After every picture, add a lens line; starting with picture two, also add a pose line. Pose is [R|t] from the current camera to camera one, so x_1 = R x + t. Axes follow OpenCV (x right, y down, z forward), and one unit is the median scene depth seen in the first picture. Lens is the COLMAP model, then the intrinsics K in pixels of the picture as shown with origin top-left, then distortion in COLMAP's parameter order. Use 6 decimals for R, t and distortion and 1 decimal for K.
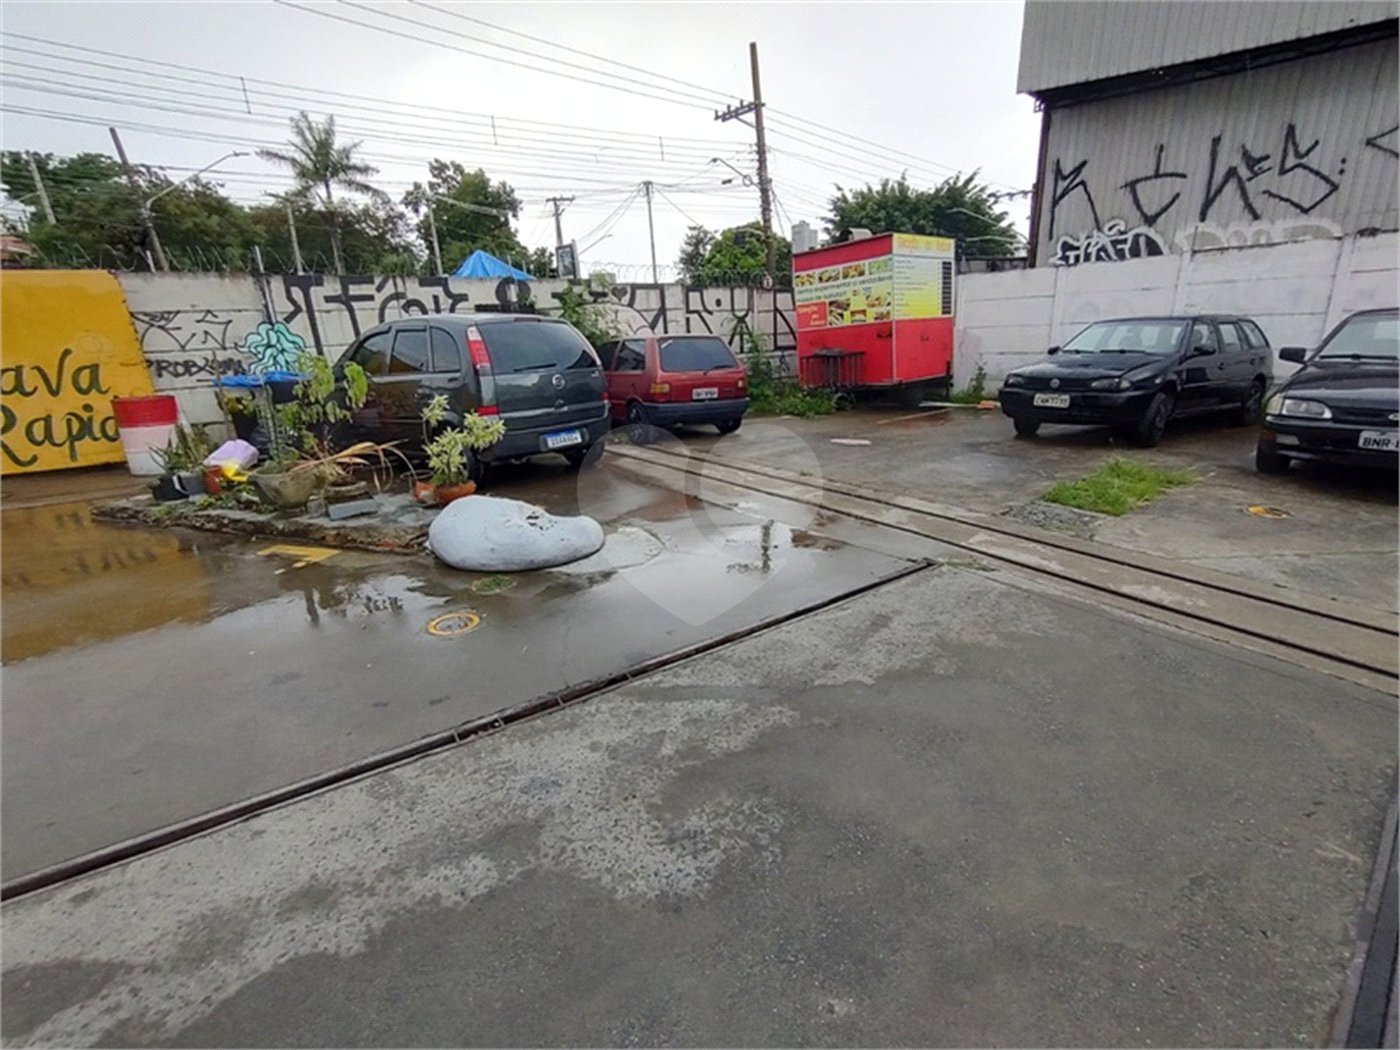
lens RADIAL K [[636.3, 0, 705.8], [0, 636.3, 524.8], [0, 0, 1]] dist [-0.003759, 0.001394]
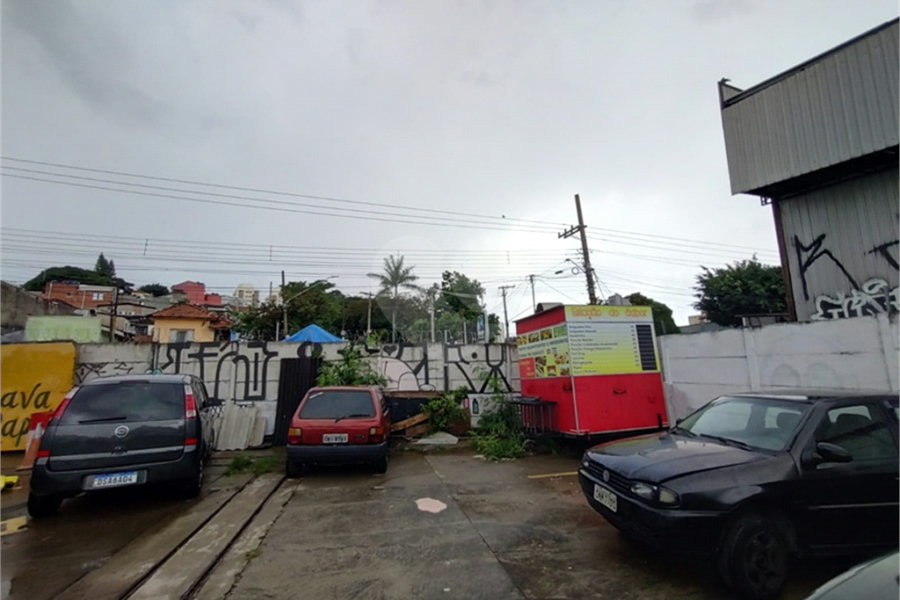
lens RADIAL K [[411.0, 0, 453.6], [0, 411.0, 296.5], [0, 0, 1]] dist [-0.001628, 0.002041]
pose [[0.907102, -0.047664, -0.418202, 0.364191], [-0.137525, 0.905476, -0.401498, -0.116172], [0.397809, 0.421713, 0.814805, 0.243078]]
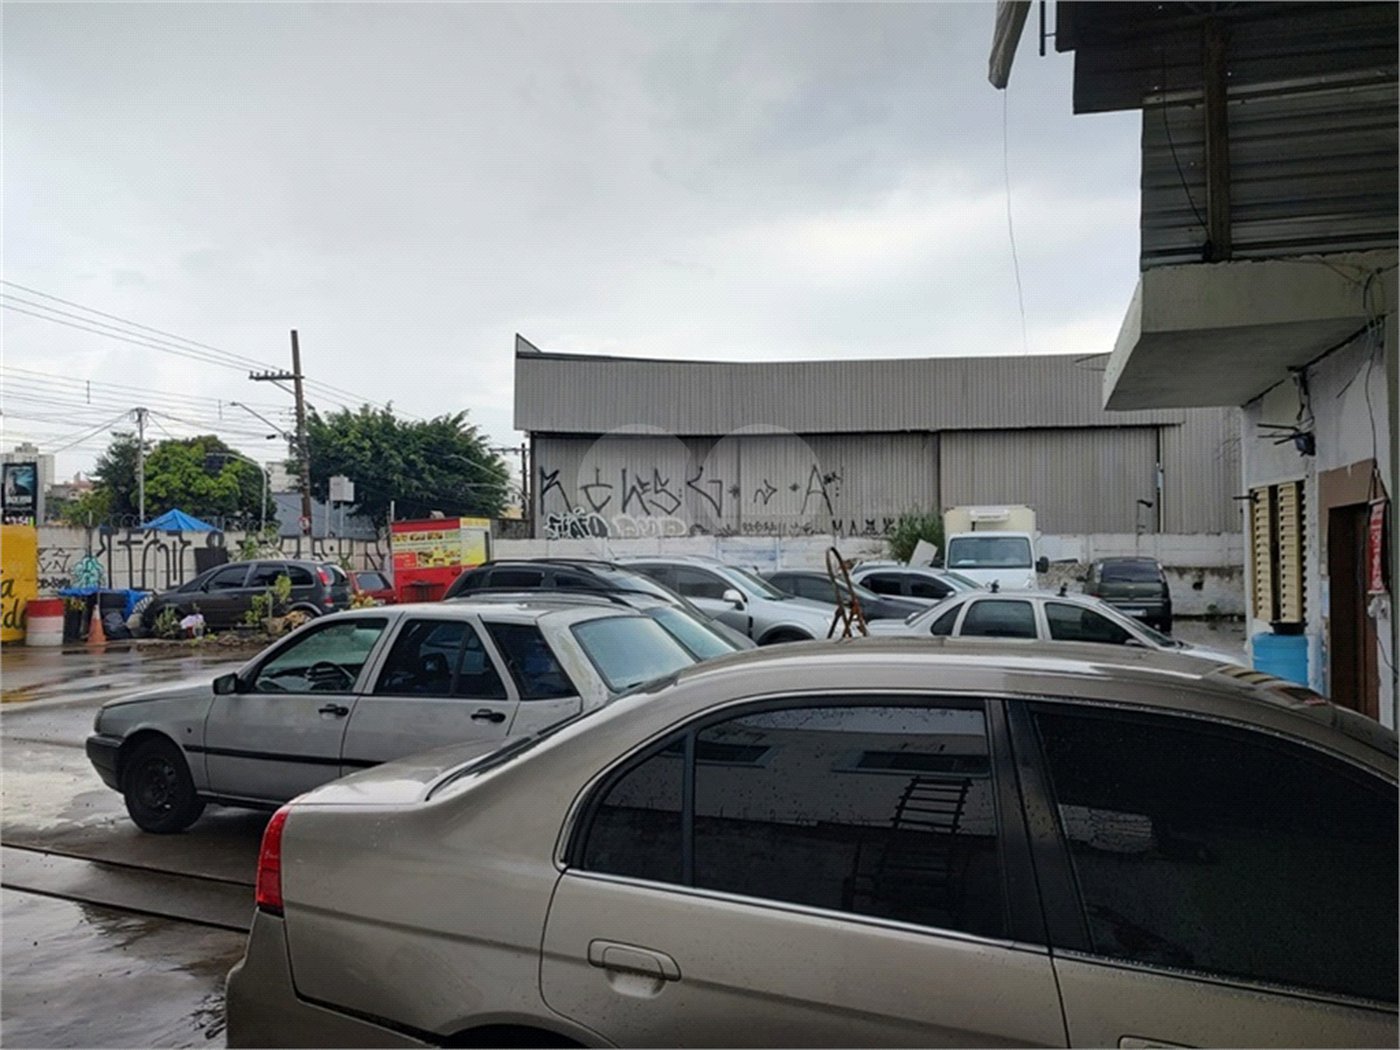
lens RADIAL K [[1004.5, 0, 727.3], [0, 1004.5, 521.7], [0, 0, 1]] dist [0.050232, -0.066858]
pose [[0.795902, 0.055777, 0.602851, -0.668548], [0.149930, 0.946572, -0.285521, 0.382420], [-0.586567, 0.317632, 0.745016, -1.260713]]
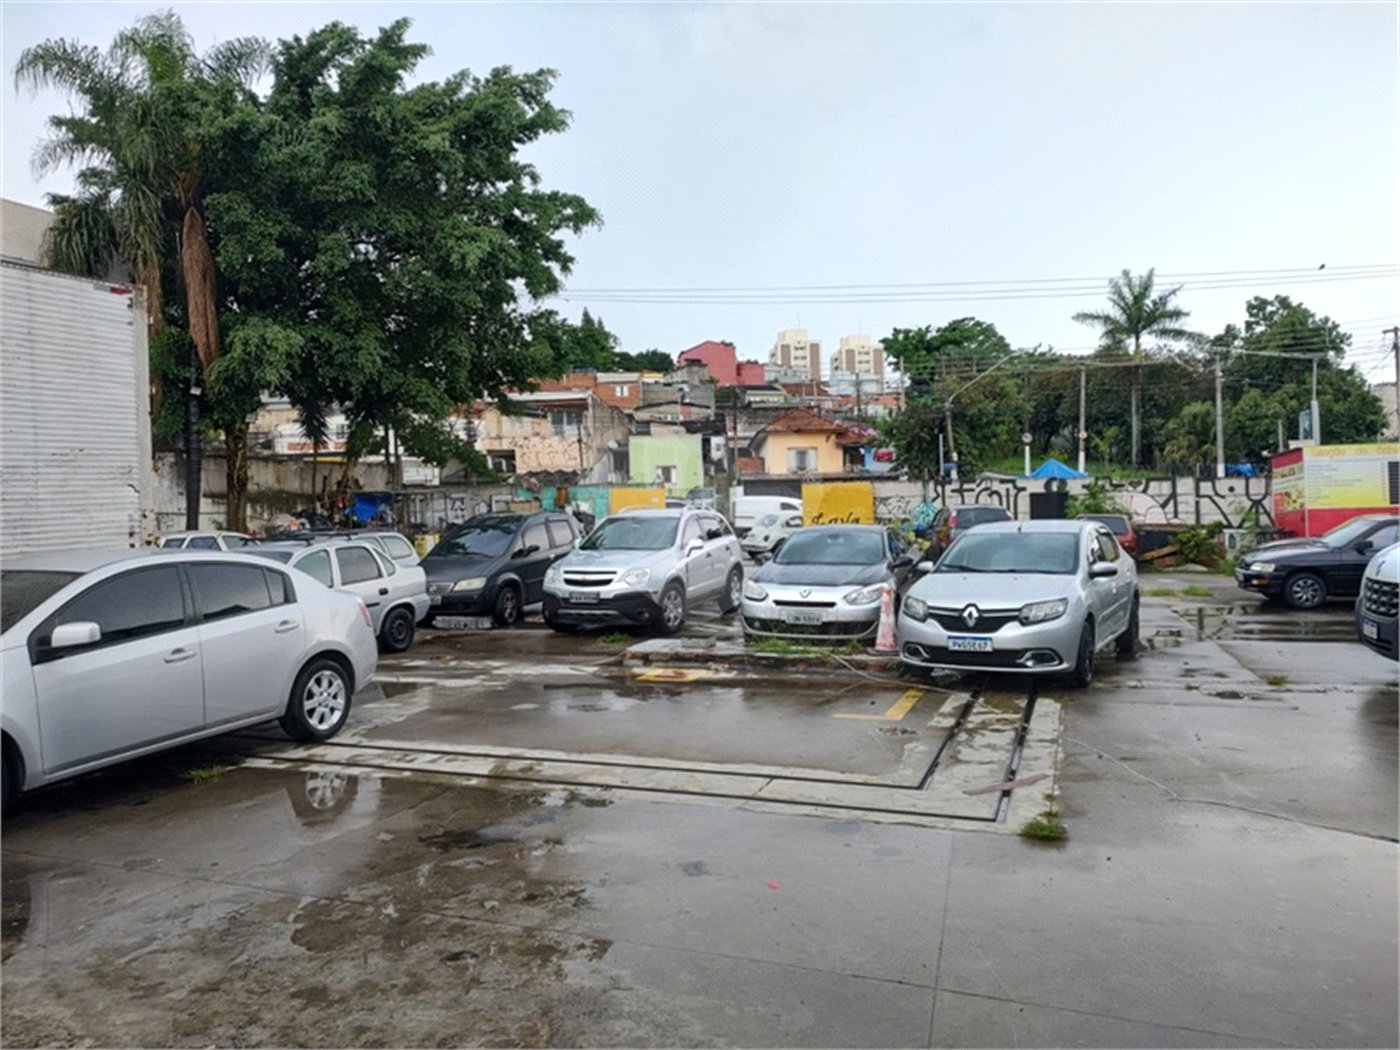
lens RADIAL K [[1004.5, 0, 698.3], [0, 1004.5, 517.9], [0, 0, 1]] dist [0.050232, -0.066858]
pose [[0.555673, 0.038689, -0.830500, 1.166914], [-0.247673, 0.961267, -0.120933, 0.223687], [0.793653, 0.272891, 0.543732, -0.973466]]
